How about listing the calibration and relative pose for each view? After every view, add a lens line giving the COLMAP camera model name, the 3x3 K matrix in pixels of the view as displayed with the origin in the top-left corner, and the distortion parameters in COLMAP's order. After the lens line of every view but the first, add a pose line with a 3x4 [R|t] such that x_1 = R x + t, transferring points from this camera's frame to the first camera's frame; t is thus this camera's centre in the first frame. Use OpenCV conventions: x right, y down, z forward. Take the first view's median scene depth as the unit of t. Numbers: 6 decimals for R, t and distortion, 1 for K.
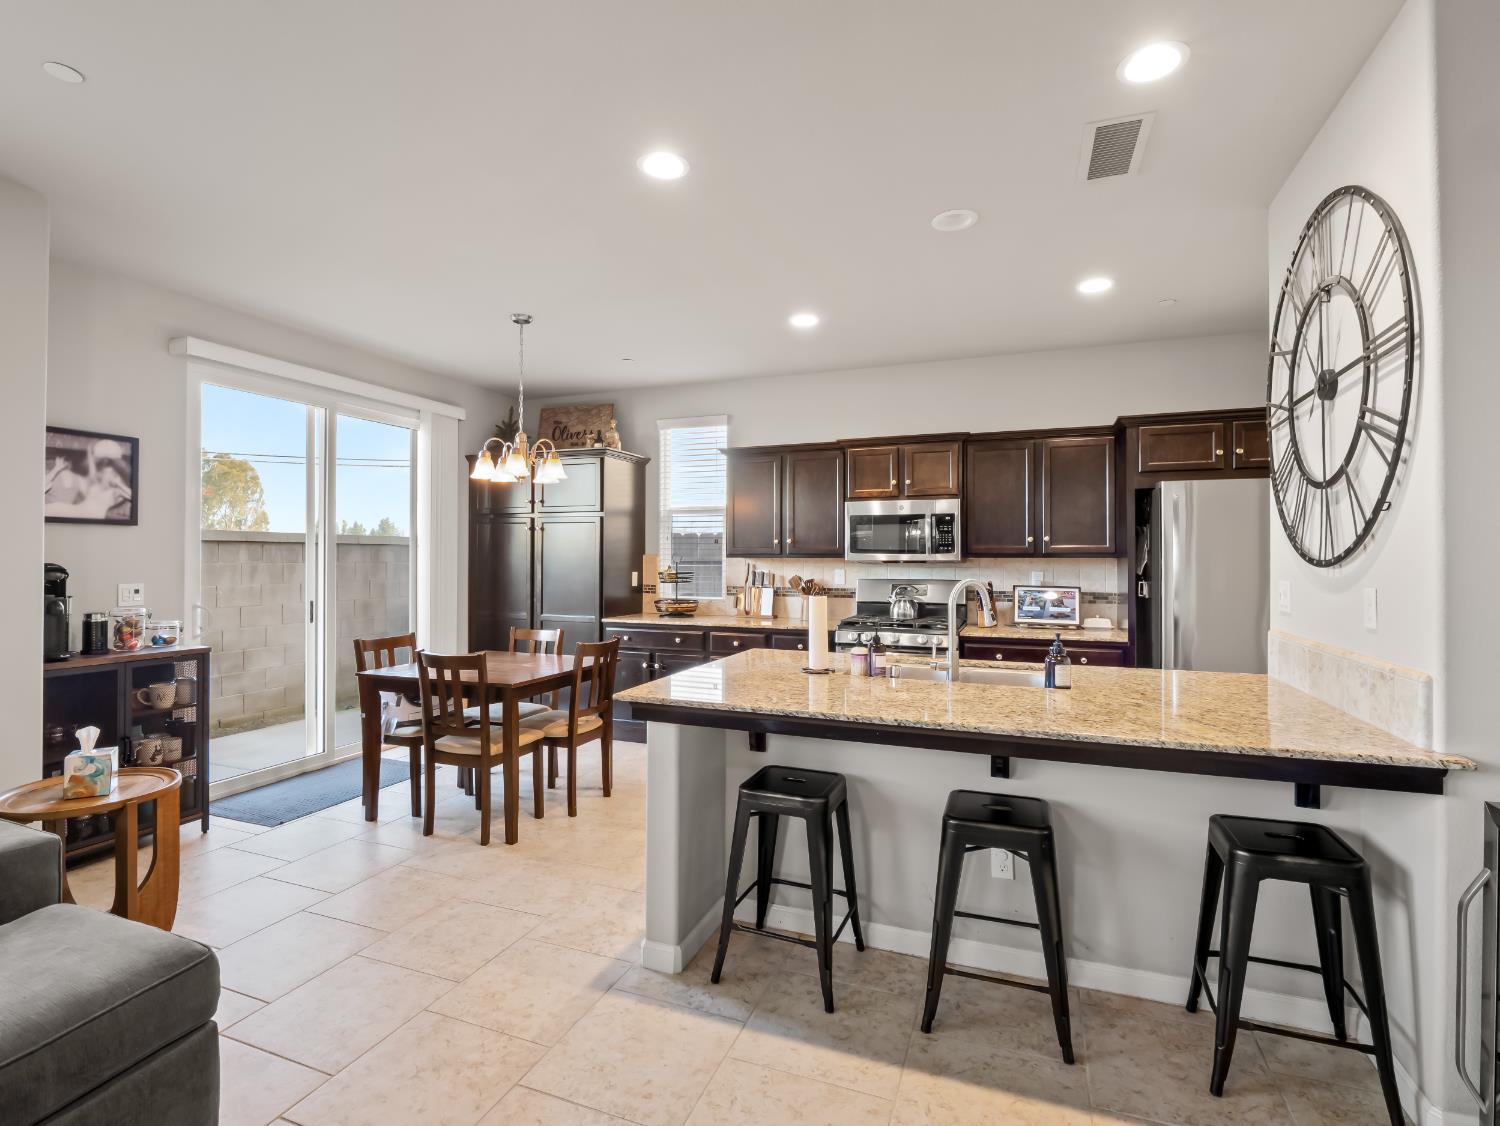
lens RADIAL K [[723.3, 0, 751.7], [0, 723.3, 551.5], [0, 0, 1]] dist [-0.014511, -0.000598]
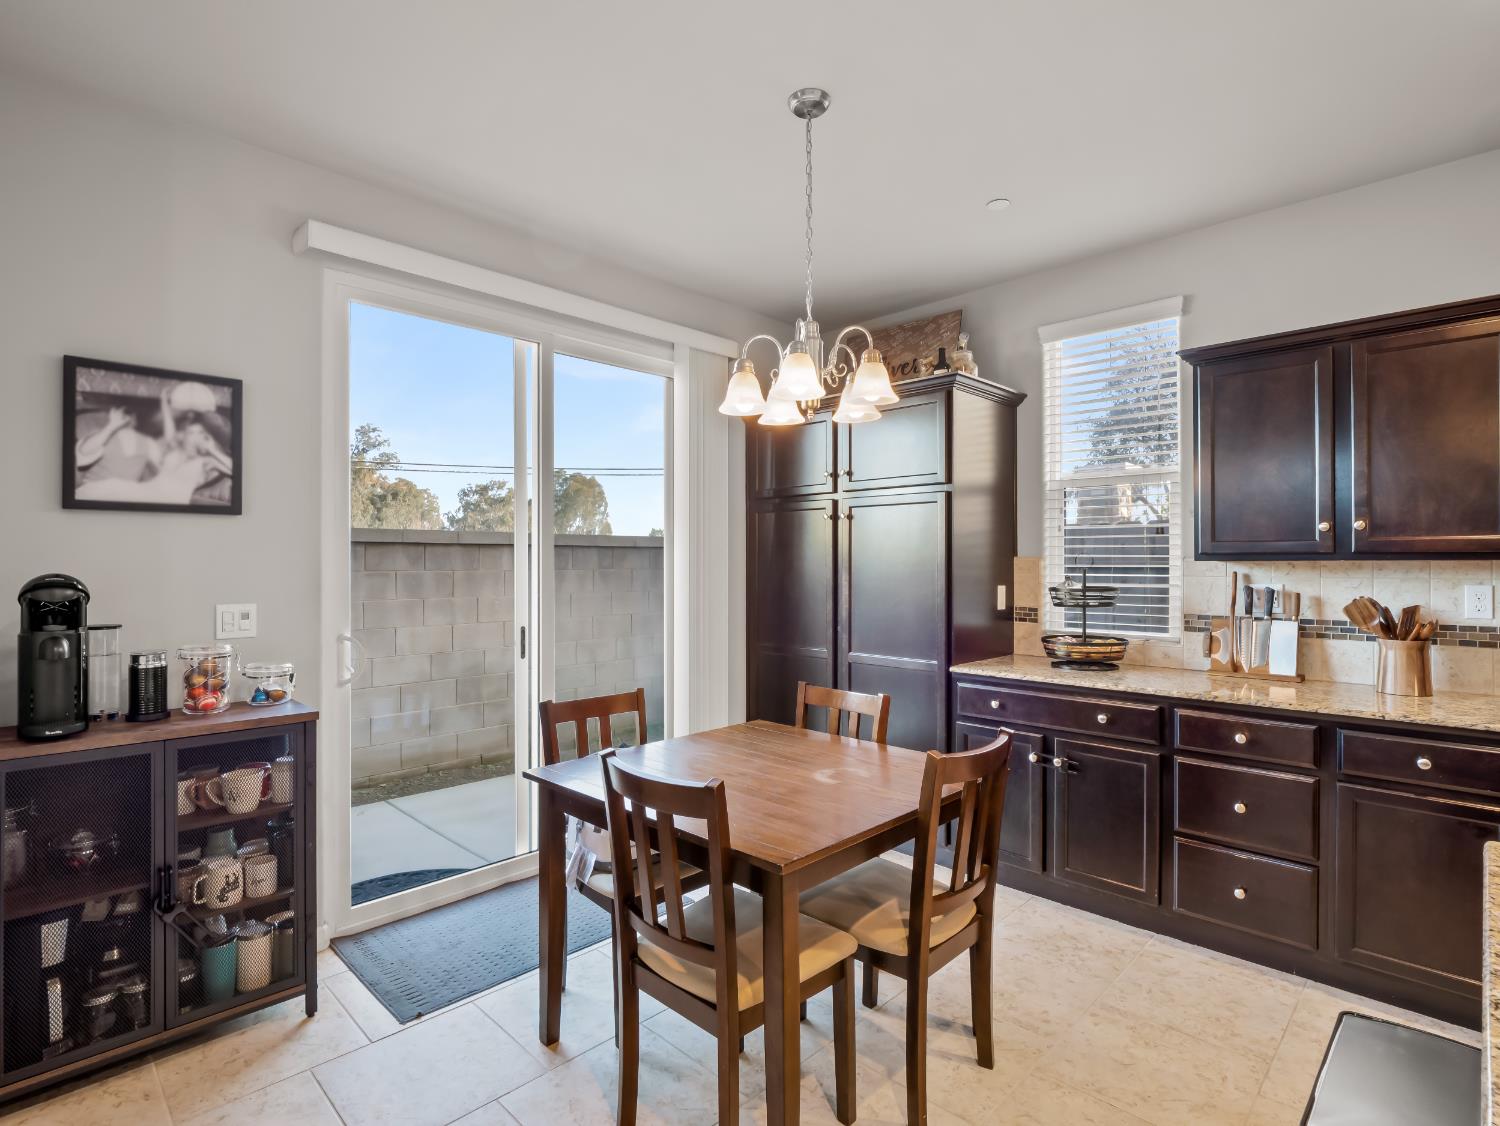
lens RADIAL K [[748.5, 0, 750.0], [0, 748.5, 563.0], [0, 0, 1]] dist [0.013865, -0.020824]
pose [[0.914846, -0.003693, -0.403787, -0.128896], [0.007188, 0.999949, 0.007140, 0.004599], [0.403740, -0.009435, 0.914825, 0.446247]]
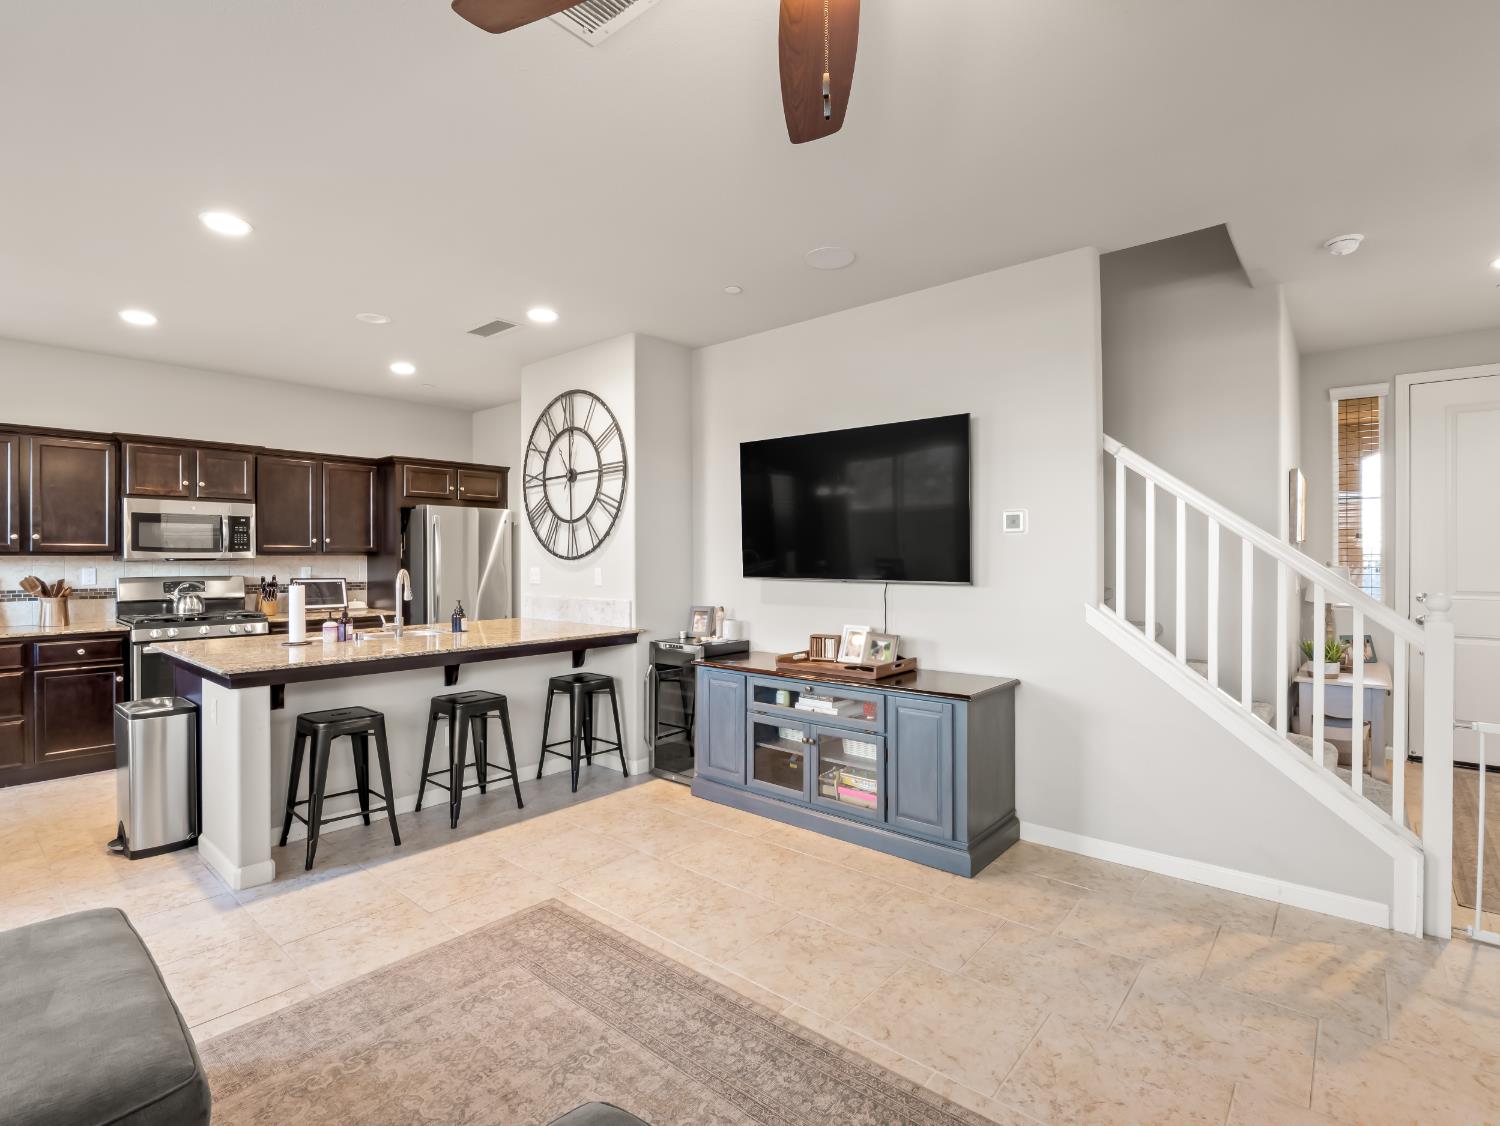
lens RADIAL K [[724.0, 0, 744.0], [0, 724.0, 561.0], [0, 0, 1]] dist [-0.018851, -0.000510]
pose [[0.334601, -0.006643, 0.942336, -0.533644], [-0.007938, 0.999920, 0.009868, -0.000249], [-0.942326, -0.010782, 0.334522, -0.109244]]
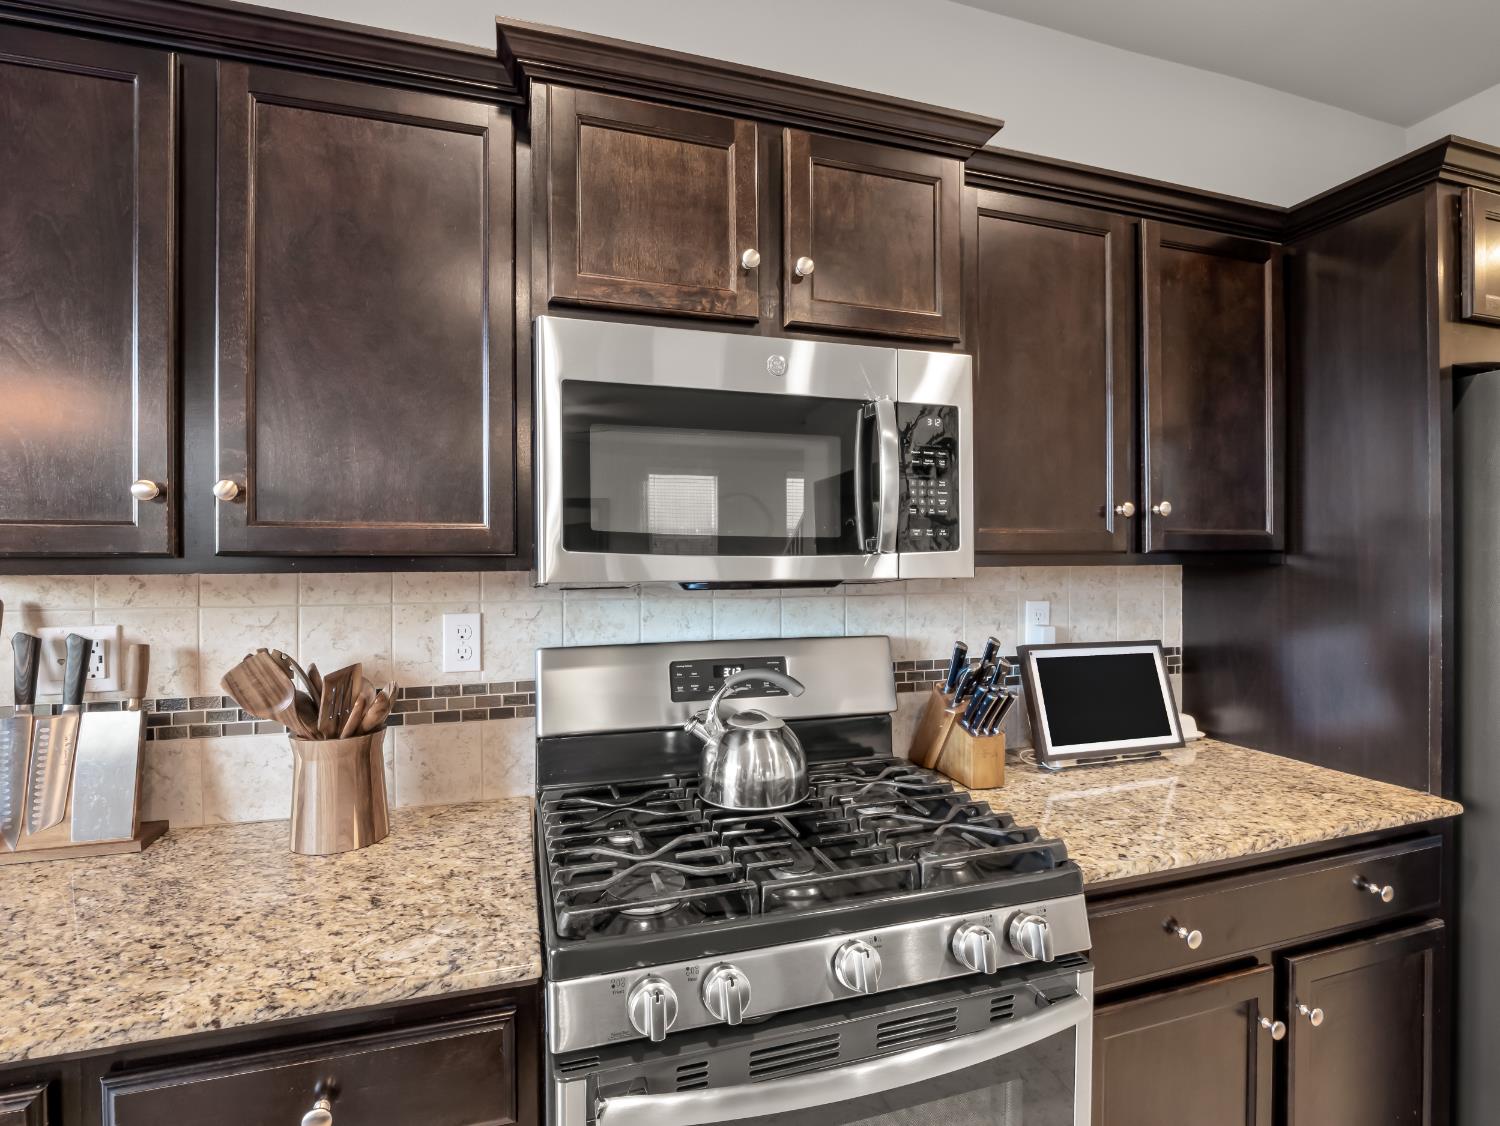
lens RADIAL K [[724.0, 0, 744.0], [0, 724.0, 561.0], [0, 0, 1]] dist [-0.018851, -0.000510]
pose [[0.778638, -0.003056, 0.627466, 0.044396], [-0.000695, 0.999983, 0.005733, 0.004456], [-0.627473, -0.004900, 0.778623, 0.856520]]
